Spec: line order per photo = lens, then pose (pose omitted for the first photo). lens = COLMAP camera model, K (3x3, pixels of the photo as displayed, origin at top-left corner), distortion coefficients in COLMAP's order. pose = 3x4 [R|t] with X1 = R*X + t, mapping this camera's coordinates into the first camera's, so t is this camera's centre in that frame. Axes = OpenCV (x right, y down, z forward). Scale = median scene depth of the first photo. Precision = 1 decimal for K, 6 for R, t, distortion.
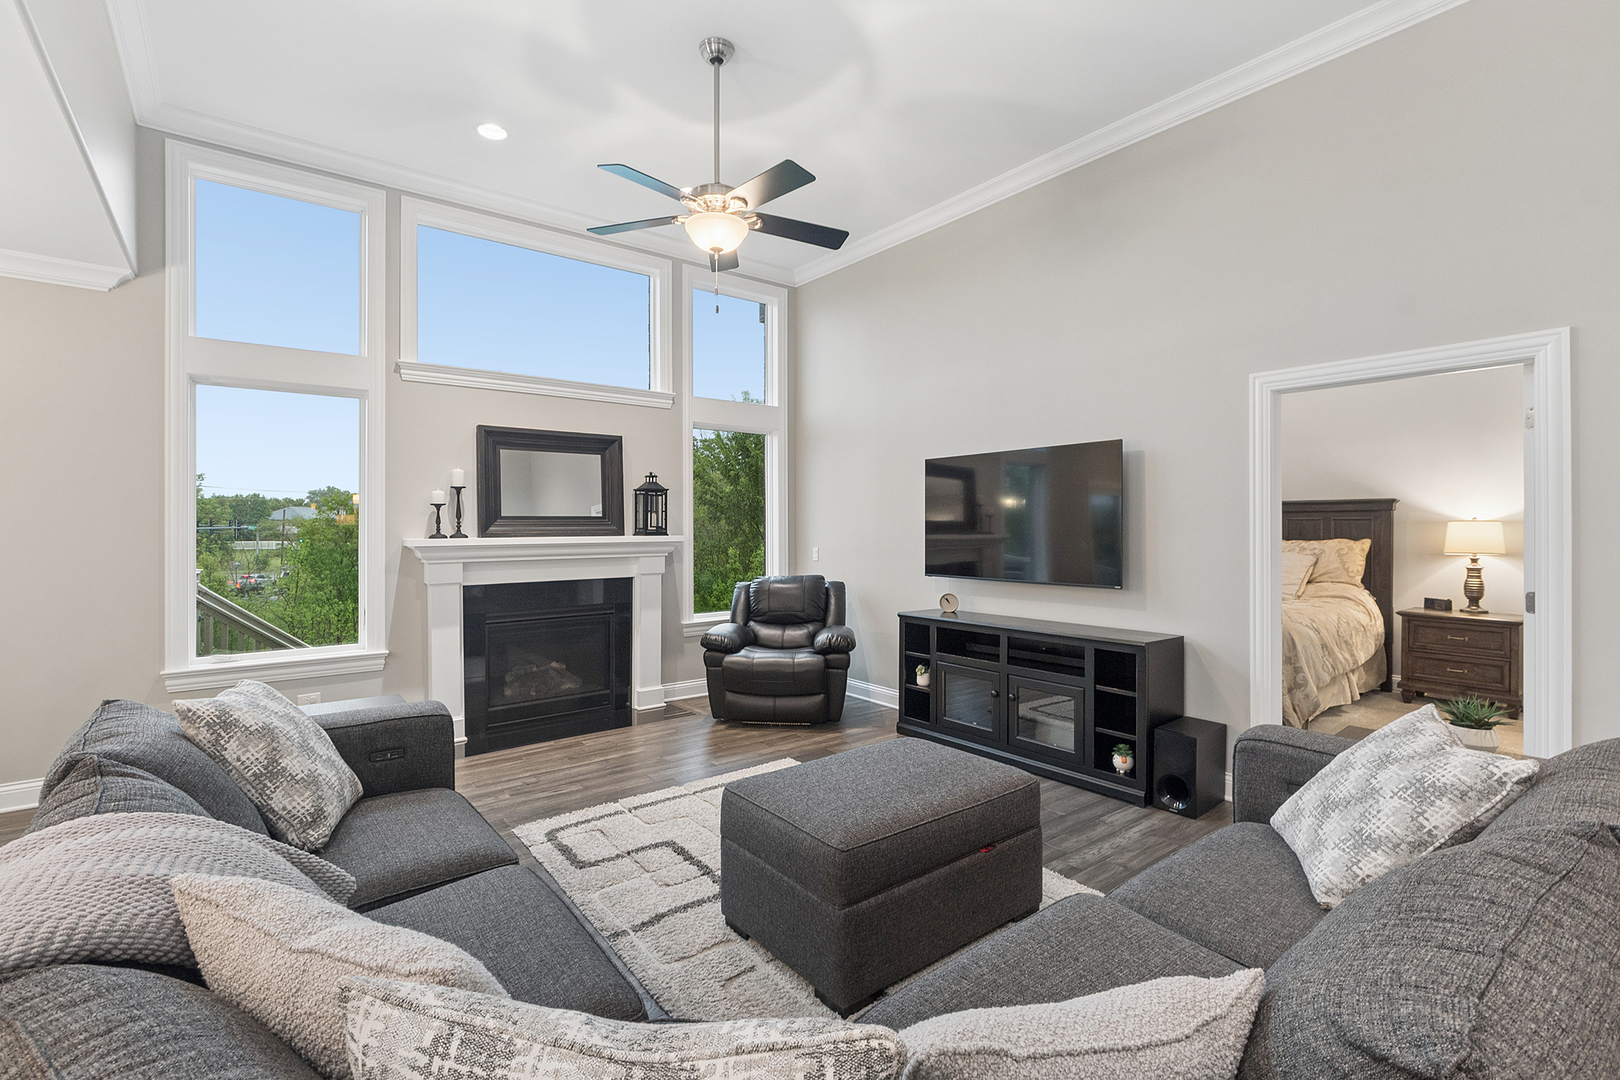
lens RADIAL K [[724.1, 0, 803.8], [0, 724.1, 536.6], [0, 0, 1]] dist [-0.002777, -0.000144]
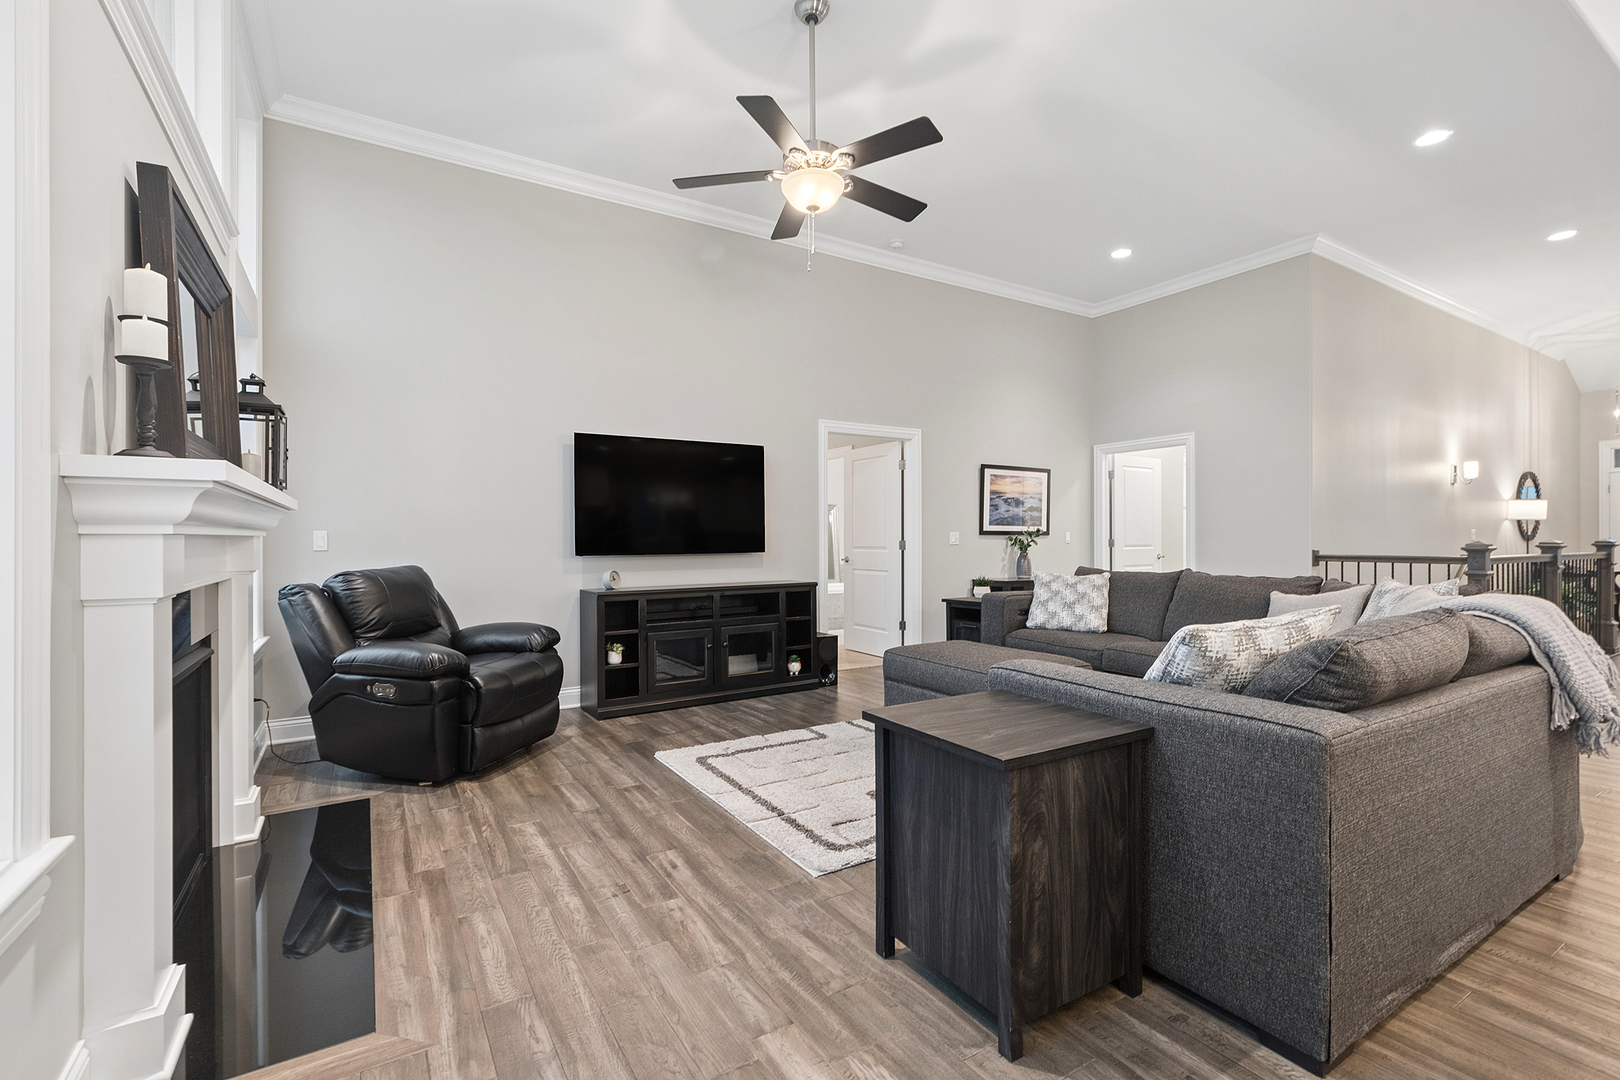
lens RADIAL K [[717.4, 0, 812.6], [0, 717.4, 537.4], [0, 0, 1]] dist [0.002302, -0.003991]
pose [[0.106556, -0.000098, 0.994307, -0.795598], [0.016314, 0.999866, -0.001650, 0.039882], [-0.994173, 0.016397, 0.106543, 0.638911]]
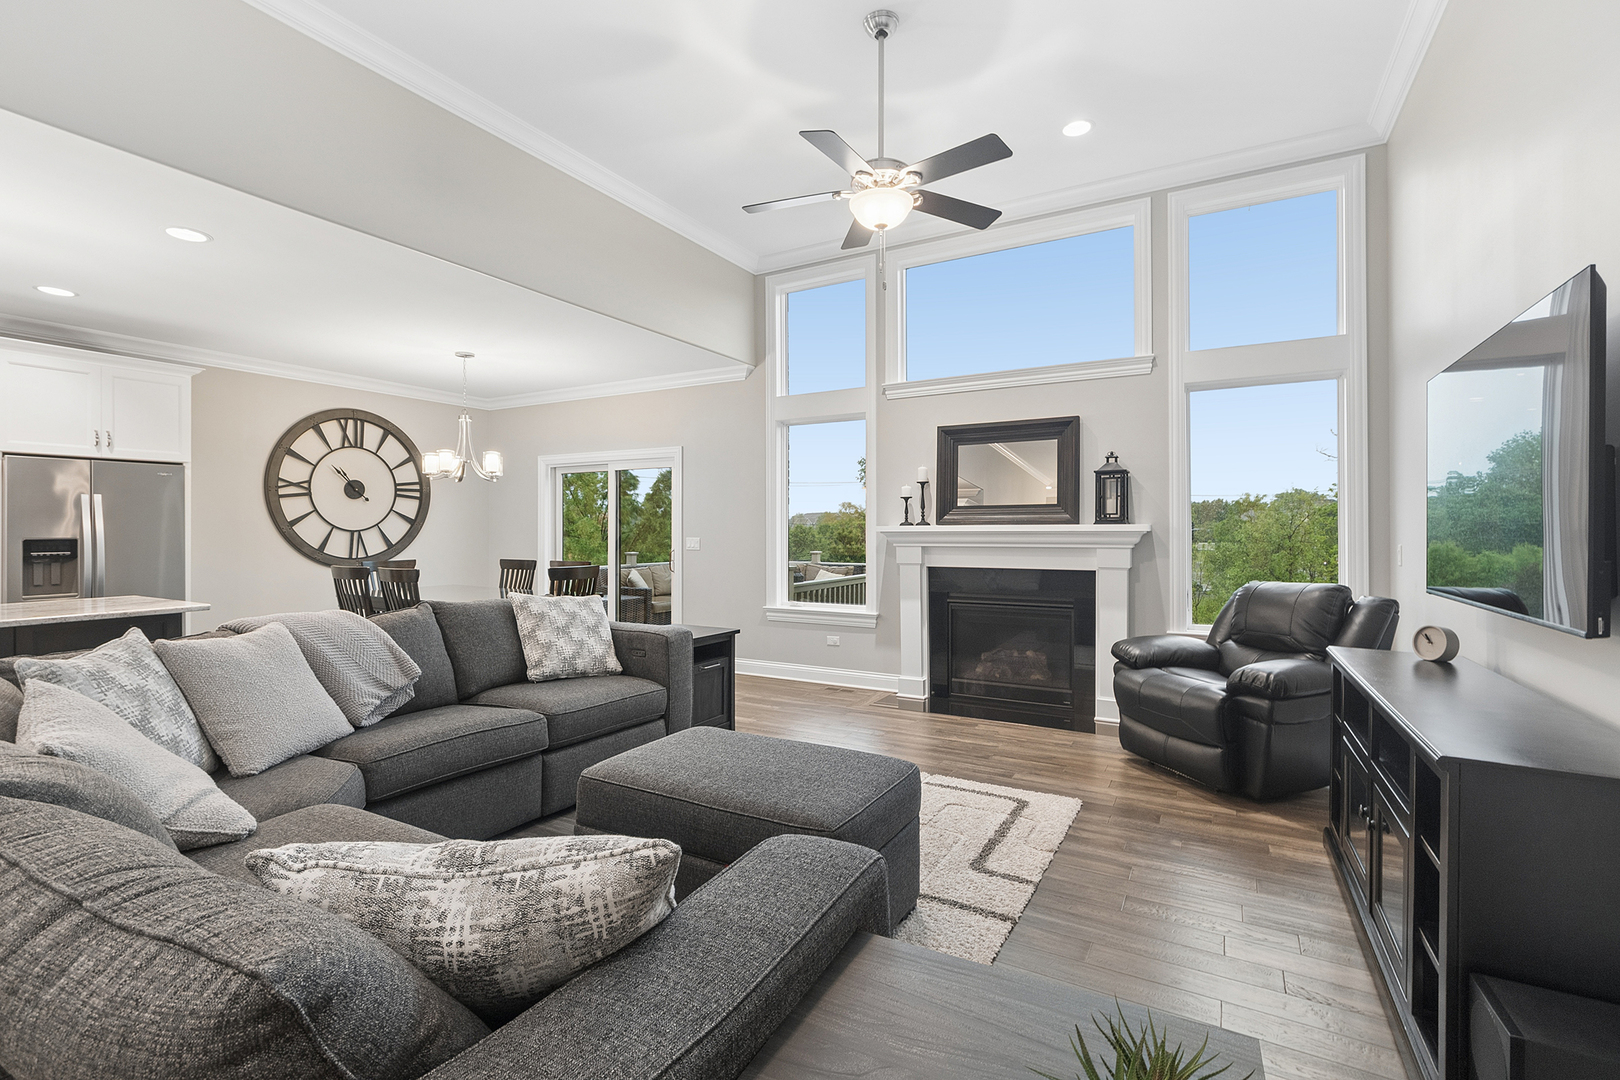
lens RADIAL K [[723.5, 0, 799.4], [0, 723.5, 546.1], [0, 0, 1]] dist [-0.002706, -0.000390]
pose [[0.372993, 0.022001, -0.927573, 0.534046], [-0.012380, 0.999748, 0.018735, 0.015488], [0.927752, 0.004496, 0.373171, 0.377796]]
